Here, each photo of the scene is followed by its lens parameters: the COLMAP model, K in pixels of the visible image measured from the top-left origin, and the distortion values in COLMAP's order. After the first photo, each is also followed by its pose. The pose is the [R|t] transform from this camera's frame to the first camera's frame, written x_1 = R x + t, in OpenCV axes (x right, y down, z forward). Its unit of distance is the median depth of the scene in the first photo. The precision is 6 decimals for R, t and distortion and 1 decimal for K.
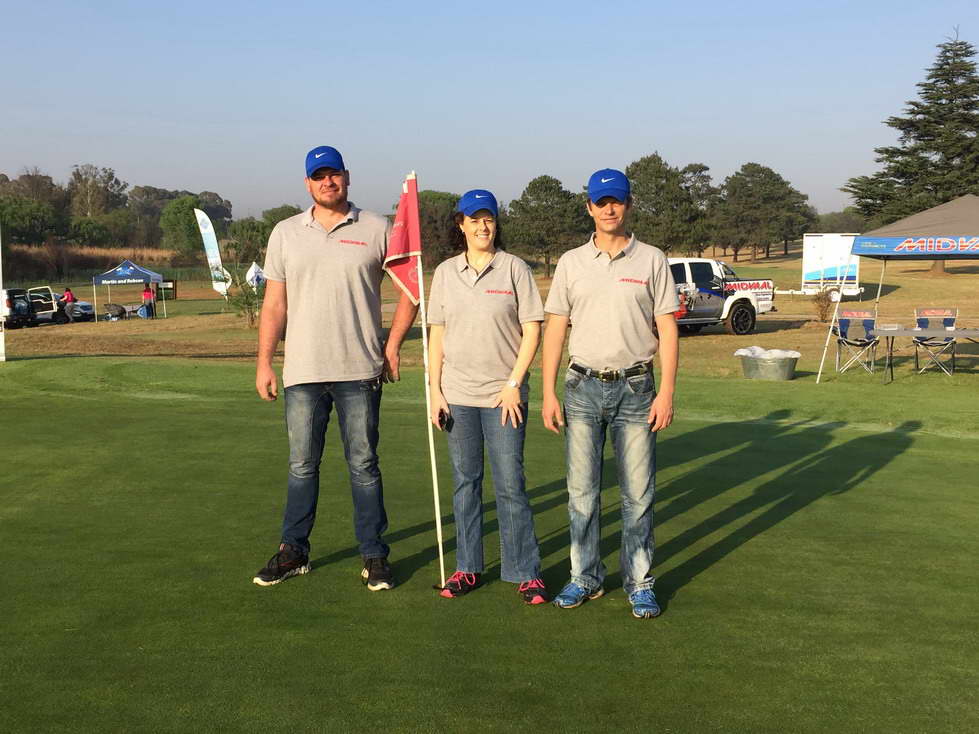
lens RADIAL K [[1140.6, 0, 497.3], [0, 1140.6, 359.9], [0, 0, 1]] dist [0.032867, 0.000000]
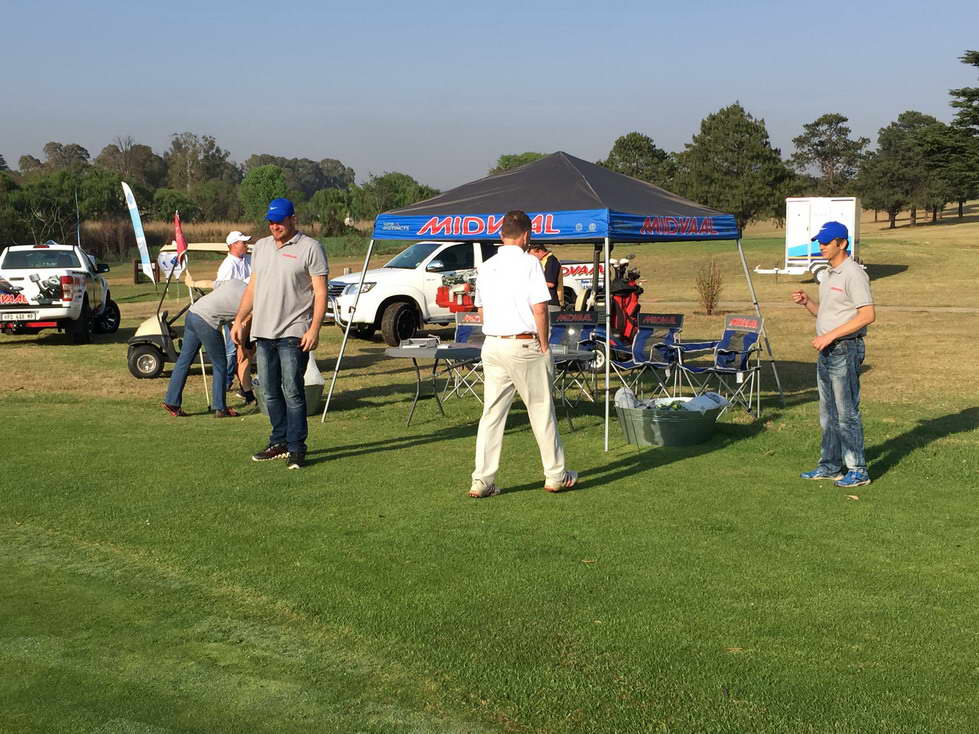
lens RADIAL K [[1266.0, 0, 493.9], [0, 1266.0, 365.2], [0, 0, 1]] dist [0.029500, 0.000000]
pose [[0.991265, 0.000194, -0.131883, 1.427379], [0.002370, 0.999811, 0.019280, -0.086143], [0.131862, -0.019424, 0.991078, 0.662927]]
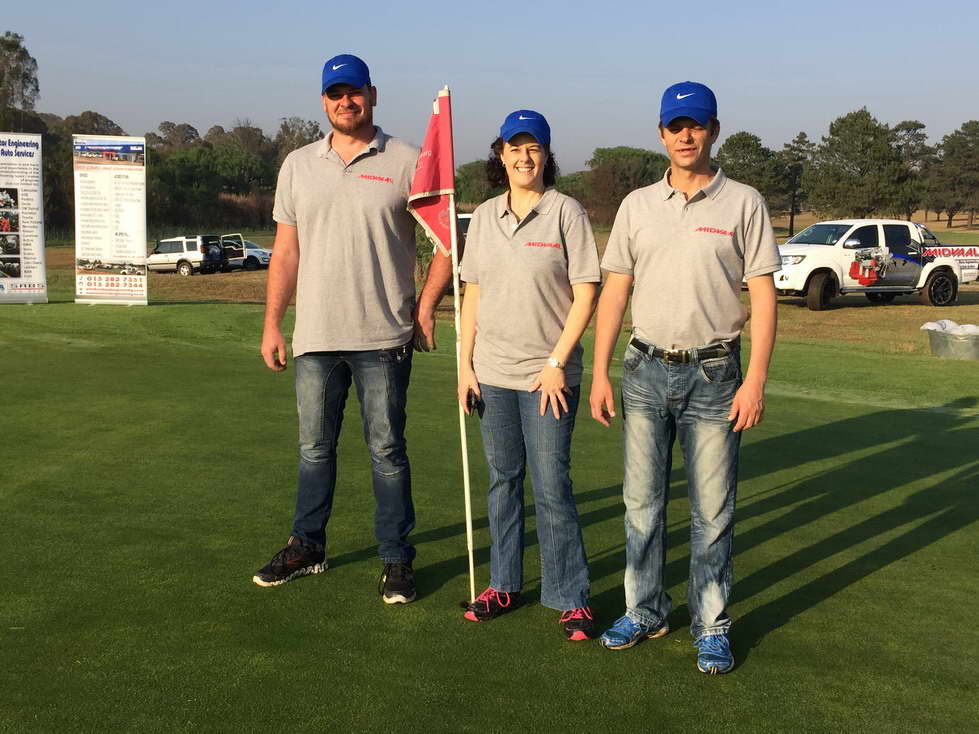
lens RADIAL K [[1140.6, 0, 492.6], [0, 1140.6, 374.8], [0, 0, 1]] dist [0.032867, 0.000000]
pose [[0.984840, 0.047792, -0.166751, 0.093842], [-0.039463, 0.997819, 0.052915, -0.008860], [0.168916, -0.045532, 0.984578, 0.205467]]
